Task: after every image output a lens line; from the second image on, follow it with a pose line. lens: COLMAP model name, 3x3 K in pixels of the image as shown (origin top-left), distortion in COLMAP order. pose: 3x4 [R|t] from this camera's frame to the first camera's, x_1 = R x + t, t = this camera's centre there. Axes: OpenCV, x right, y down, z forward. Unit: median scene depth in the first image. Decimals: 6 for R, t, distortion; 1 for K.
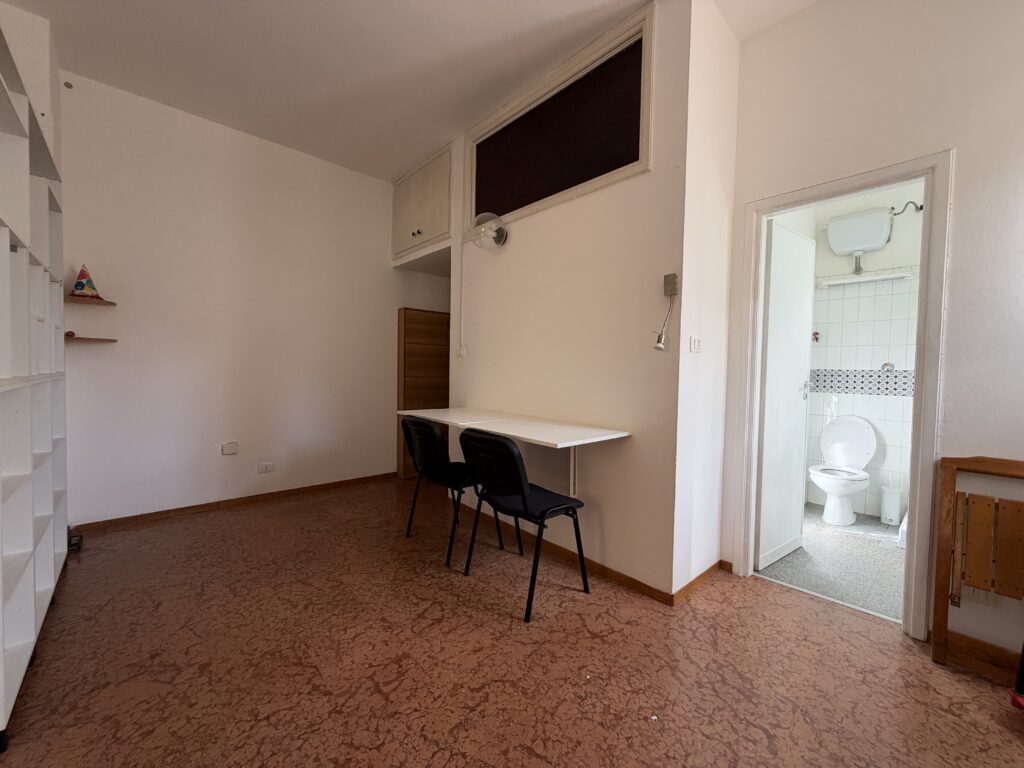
lens RADIAL K [[406.6, 0, 509.6], [0, 406.6, 382.0], [0, 0, 1]] dist [-0.000565, 0.000540]
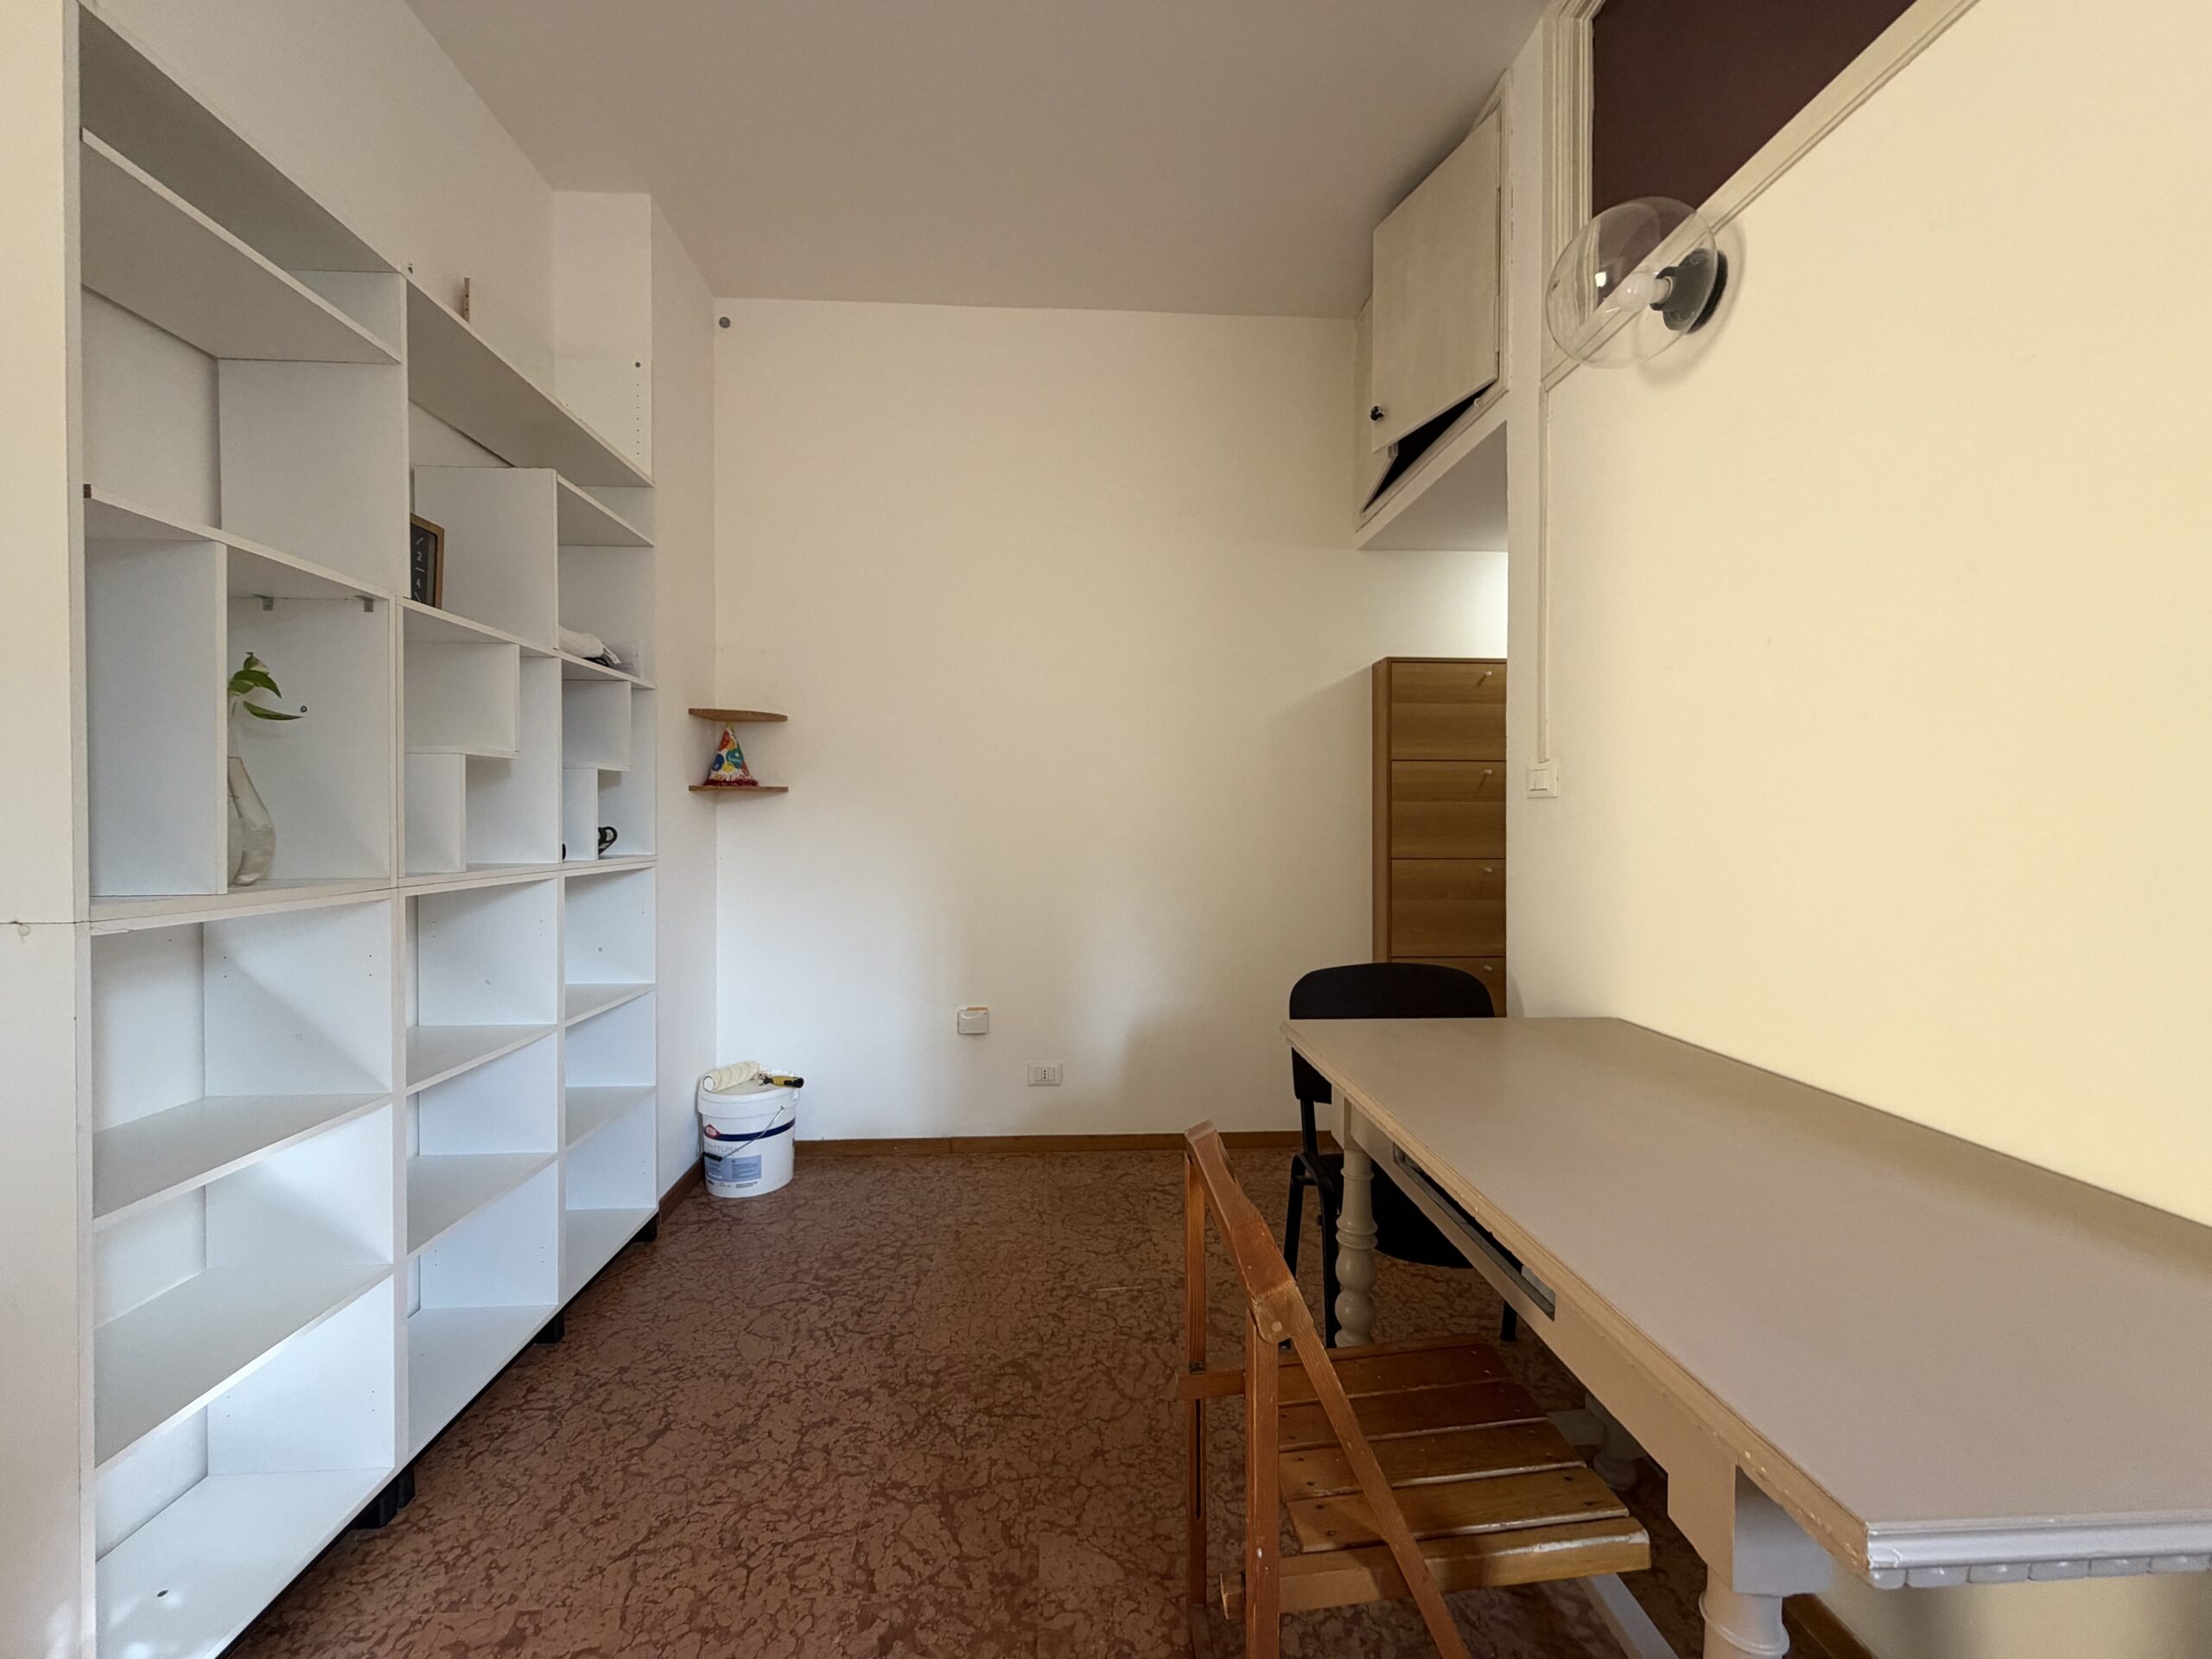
lens RADIAL K [[878.2, 0, 1100.2], [0, 878.2, 826.8], [0, 0, 1]] dist [-0.000565, 0.000540]
pose [[0.775037, -0.013900, -0.631763, 0.041261], [-0.005034, 0.999591, -0.028169, -0.034583], [0.631896, 0.025012, 0.774650, 0.534932]]
